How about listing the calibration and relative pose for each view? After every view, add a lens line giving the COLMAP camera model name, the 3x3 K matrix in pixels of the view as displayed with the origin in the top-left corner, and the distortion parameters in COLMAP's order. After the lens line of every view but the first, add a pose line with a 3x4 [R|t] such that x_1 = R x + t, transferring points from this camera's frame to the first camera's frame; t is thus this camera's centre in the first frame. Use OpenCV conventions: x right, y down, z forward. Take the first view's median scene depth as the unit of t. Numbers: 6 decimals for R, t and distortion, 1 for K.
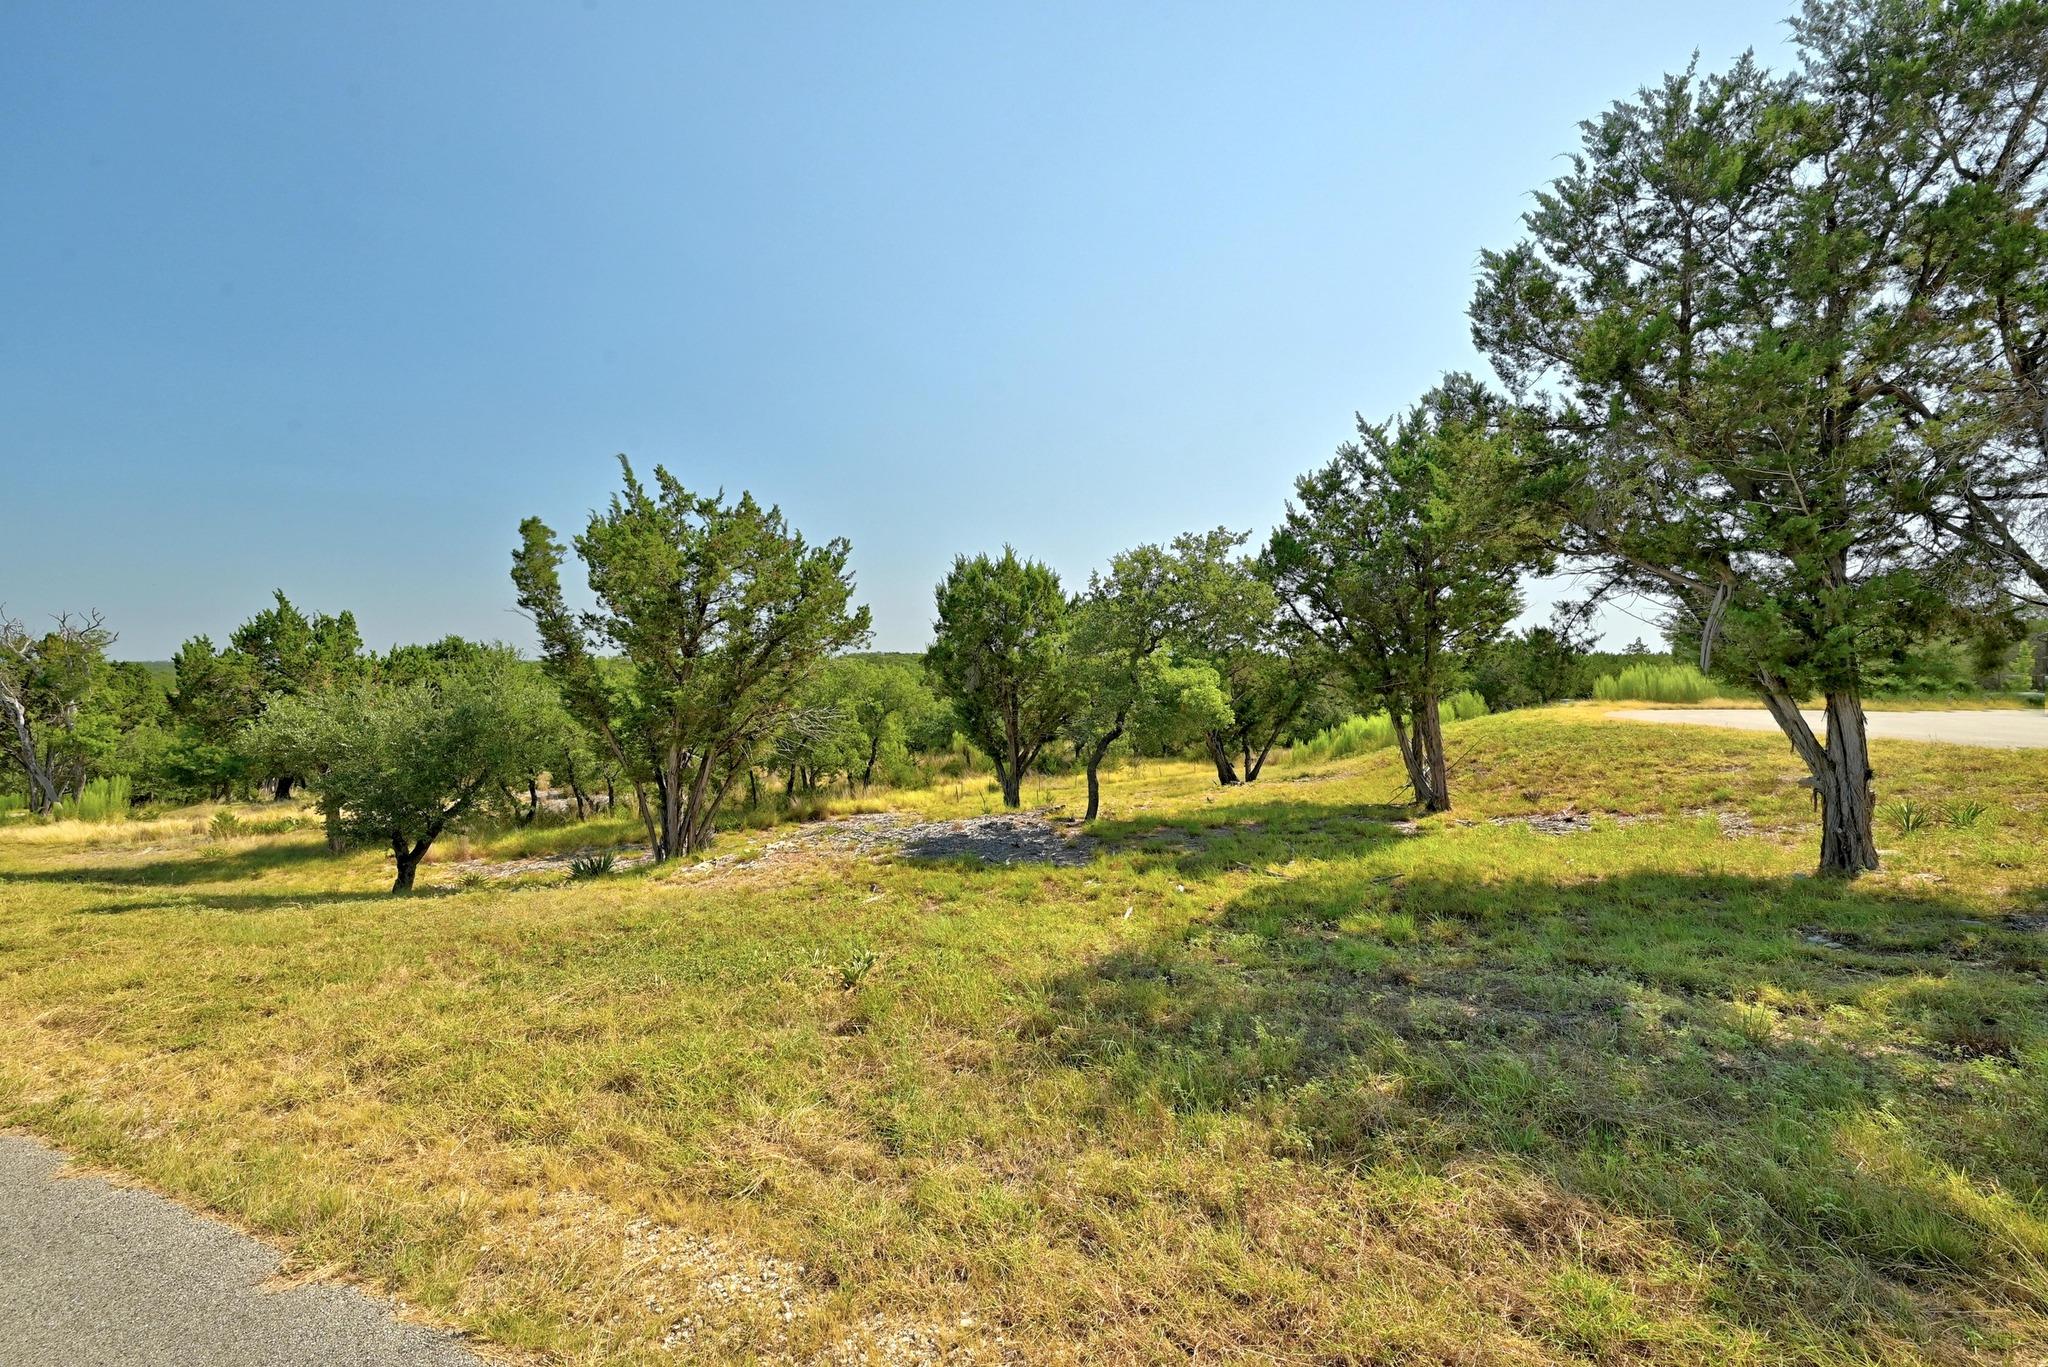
lens RADIAL K [[824.6, 0, 1015.6], [0, 824.6, 688.3], [0, 0, 1]] dist [-0.000750, -0.000166]
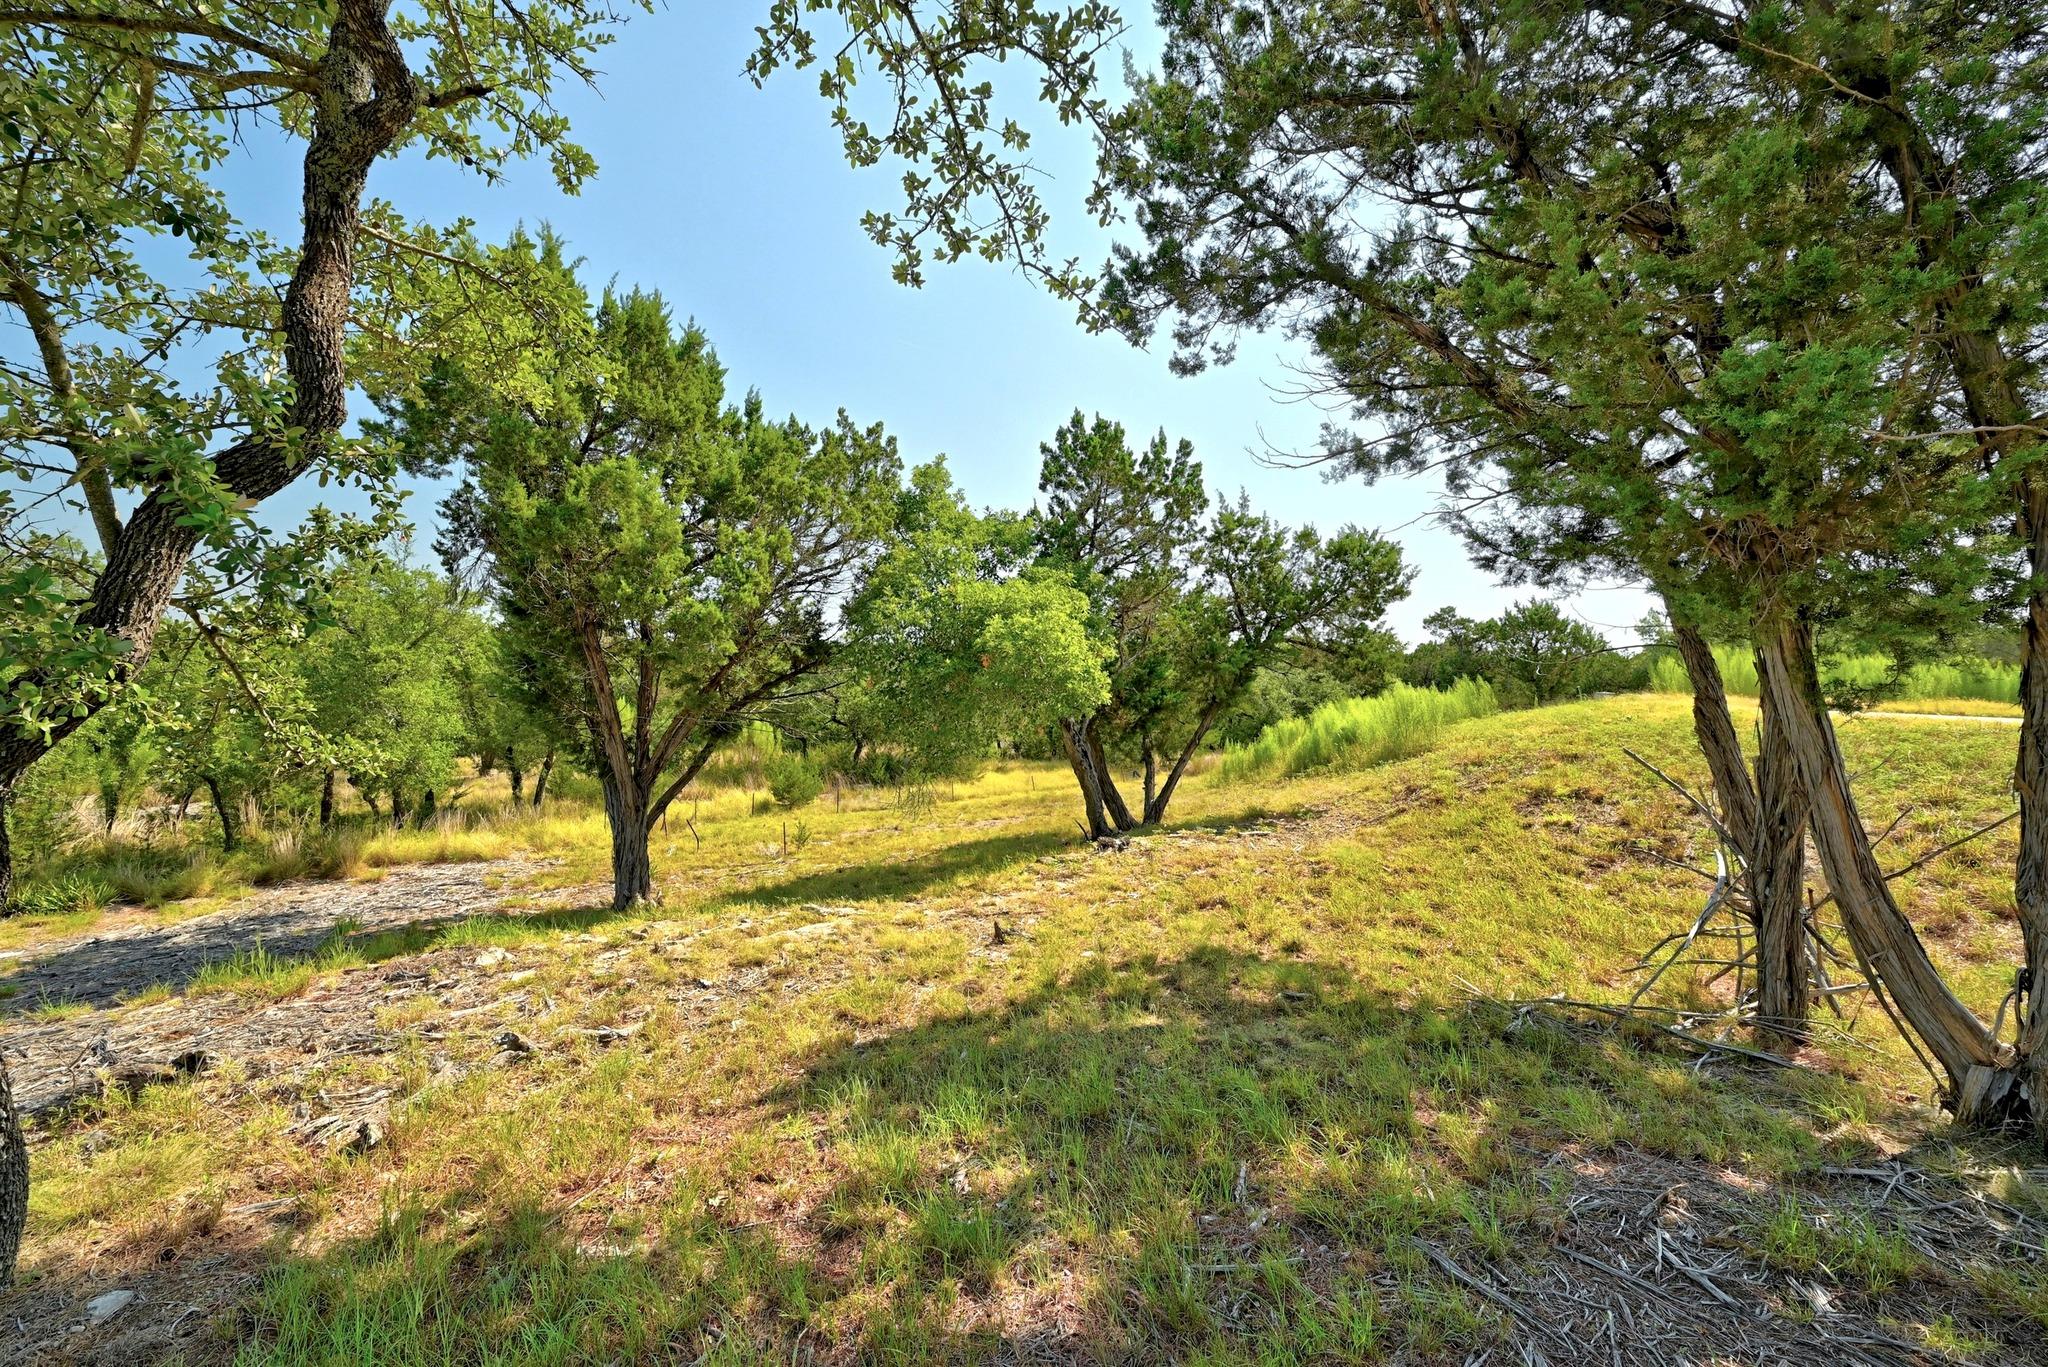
lens RADIAL K [[824.6, 0, 1028.4], [0, 824.6, 678.2], [0, 0, 1]] dist [-0.000750, -0.000166]
pose [[0.994393, 0.028954, 0.101706, 0.150670], [-0.028492, 0.999576, -0.005988, 0.028291], [-0.101836, 0.003057, 0.994797, 0.487747]]
